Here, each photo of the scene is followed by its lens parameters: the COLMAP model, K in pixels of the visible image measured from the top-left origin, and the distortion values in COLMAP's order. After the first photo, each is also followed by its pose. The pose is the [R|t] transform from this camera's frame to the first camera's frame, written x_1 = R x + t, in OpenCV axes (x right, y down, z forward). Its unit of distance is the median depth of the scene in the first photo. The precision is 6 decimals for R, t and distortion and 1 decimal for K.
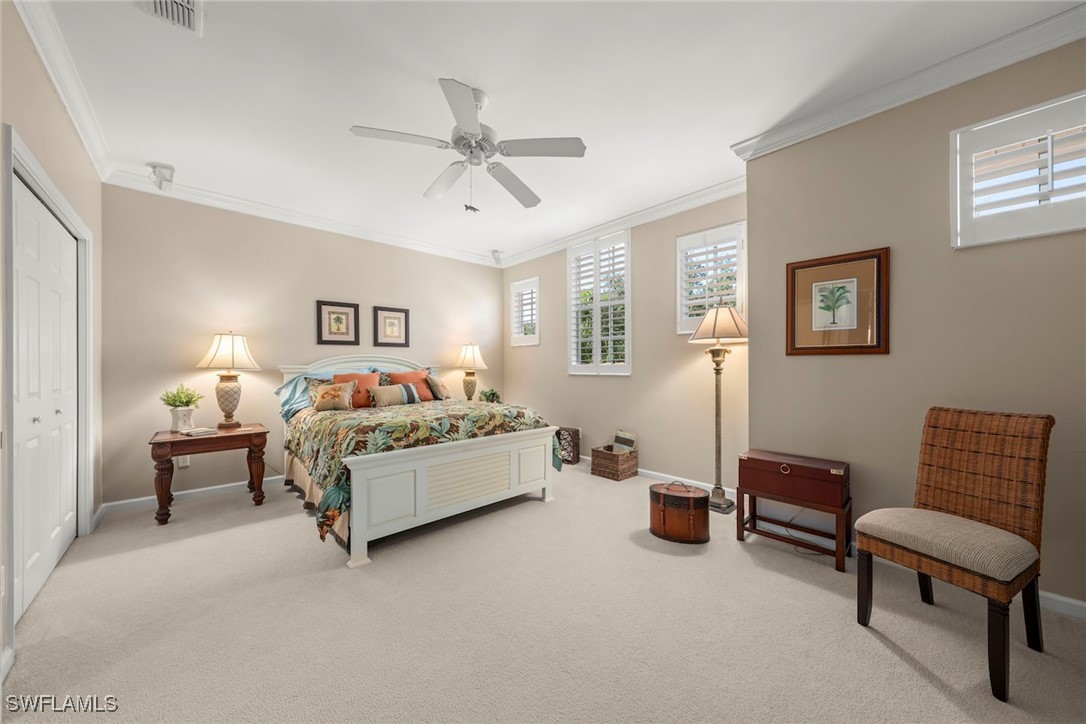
lens RADIAL K [[384.4, 0, 543.0], [0, 384.4, 362.0], [0, 0, 1]] dist [-0.000306, -0.000036]
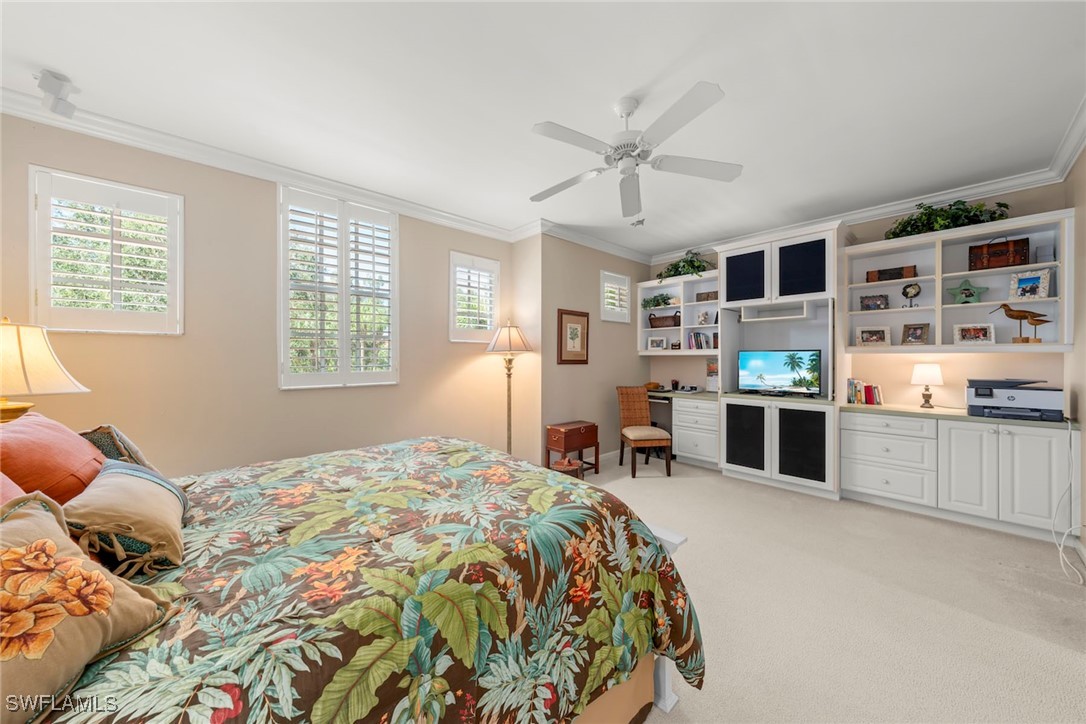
lens RADIAL K [[348.4, 0, 543.9], [0, 348.4, 358.8], [0, 0, 1]] dist [-0.048984, 0.000039]
pose [[0.018069, 0.011237, 0.999774, -0.765768], [-0.006948, 0.999914, -0.011113, -0.022071], [-0.999813, -0.006745, 0.018145, 0.942407]]
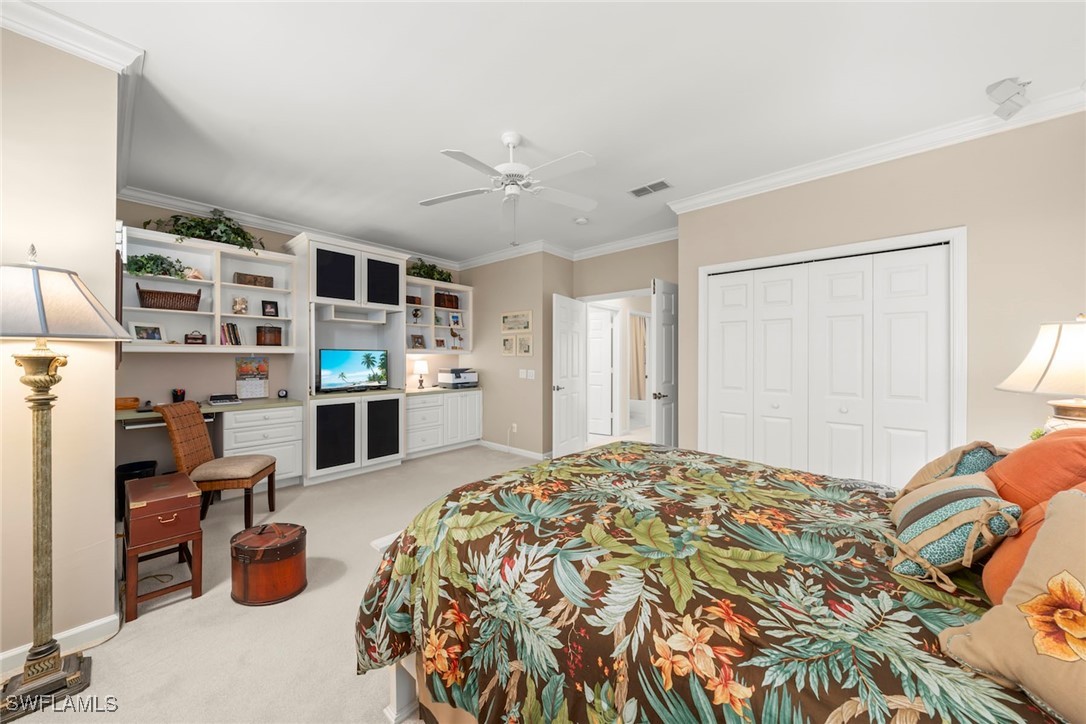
lens RADIAL K [[348.4, 0, 543.9], [0, 348.4, 358.8], [0, 0, 1]] dist [-0.048984, 0.000039]
pose [[-0.990545, 0.015623, -0.136298, -0.085443], [0.016272, 0.999861, -0.003650, -0.020337], [0.136222, -0.005833, -0.990661, 1.559095]]
